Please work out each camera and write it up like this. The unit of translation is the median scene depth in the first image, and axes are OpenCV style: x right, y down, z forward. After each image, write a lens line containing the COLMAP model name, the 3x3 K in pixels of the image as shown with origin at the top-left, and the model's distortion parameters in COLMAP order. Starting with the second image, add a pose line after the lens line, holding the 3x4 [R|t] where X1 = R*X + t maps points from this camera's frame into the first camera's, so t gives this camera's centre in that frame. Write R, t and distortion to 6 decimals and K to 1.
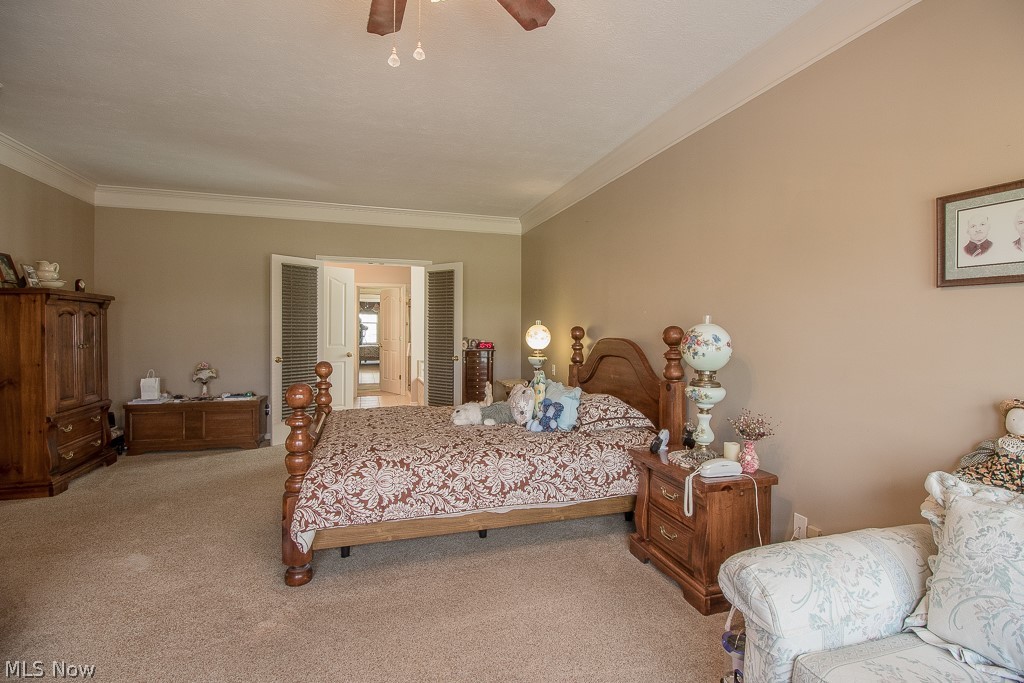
lens RADIAL K [[473.9, 0, 513.0], [0, 473.9, 333.6], [0, 0, 1]] dist [0.001442, -0.013716]
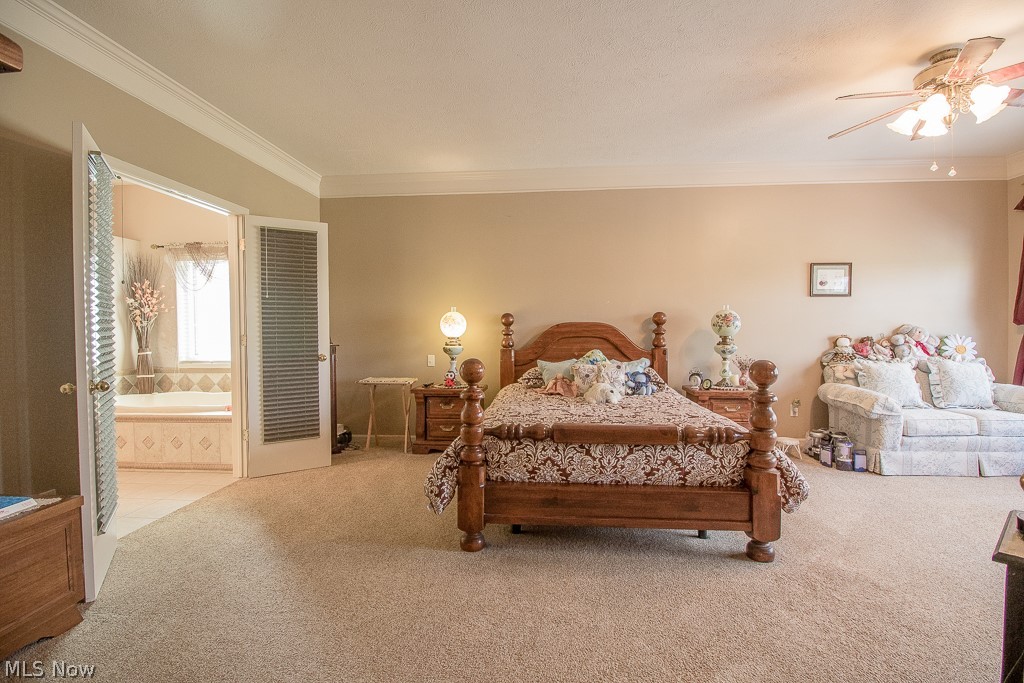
lens RADIAL K [[473.9, 0, 513.0], [0, 473.9, 333.6], [0, 0, 1]] dist [0.001442, -0.013716]
pose [[0.374616, -0.027195, 0.926781, -1.326652], [0.020497, 0.999568, 0.021046, 0.012763], [-0.926954, 0.011112, 0.375011, 0.920502]]
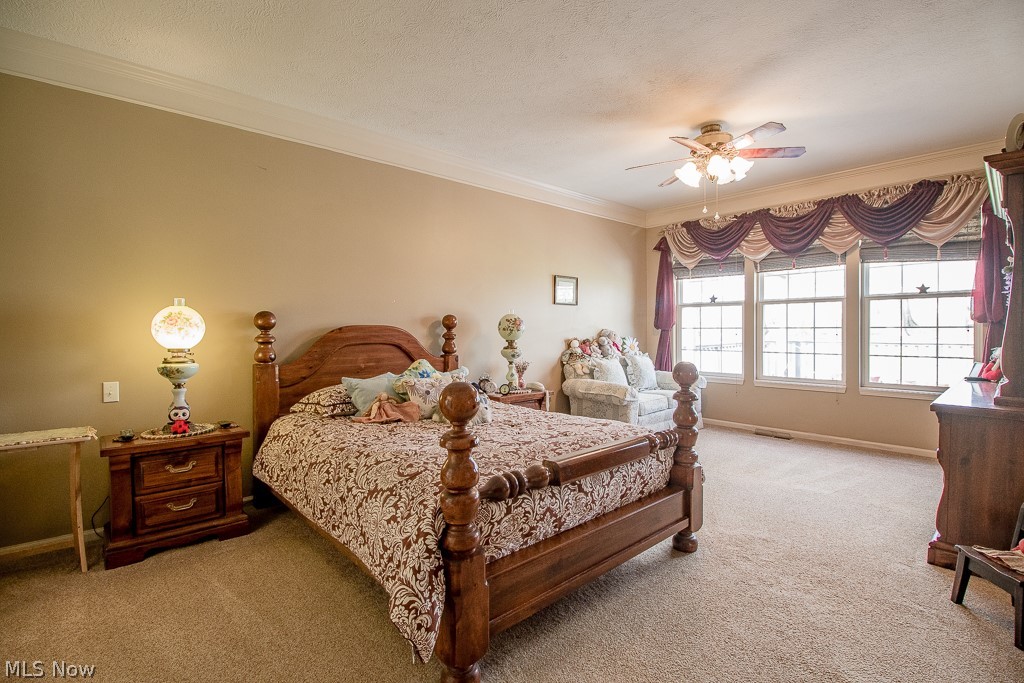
lens RADIAL K [[473.9, 0, 513.0], [0, 473.9, 333.6], [0, 0, 1]] dist [0.001442, -0.013716]
pose [[-0.421144, -0.018459, 0.906806, -1.057141], [0.010721, 0.999622, 0.025328, 0.006577], [-0.906930, 0.020389, -0.420787, 1.502223]]
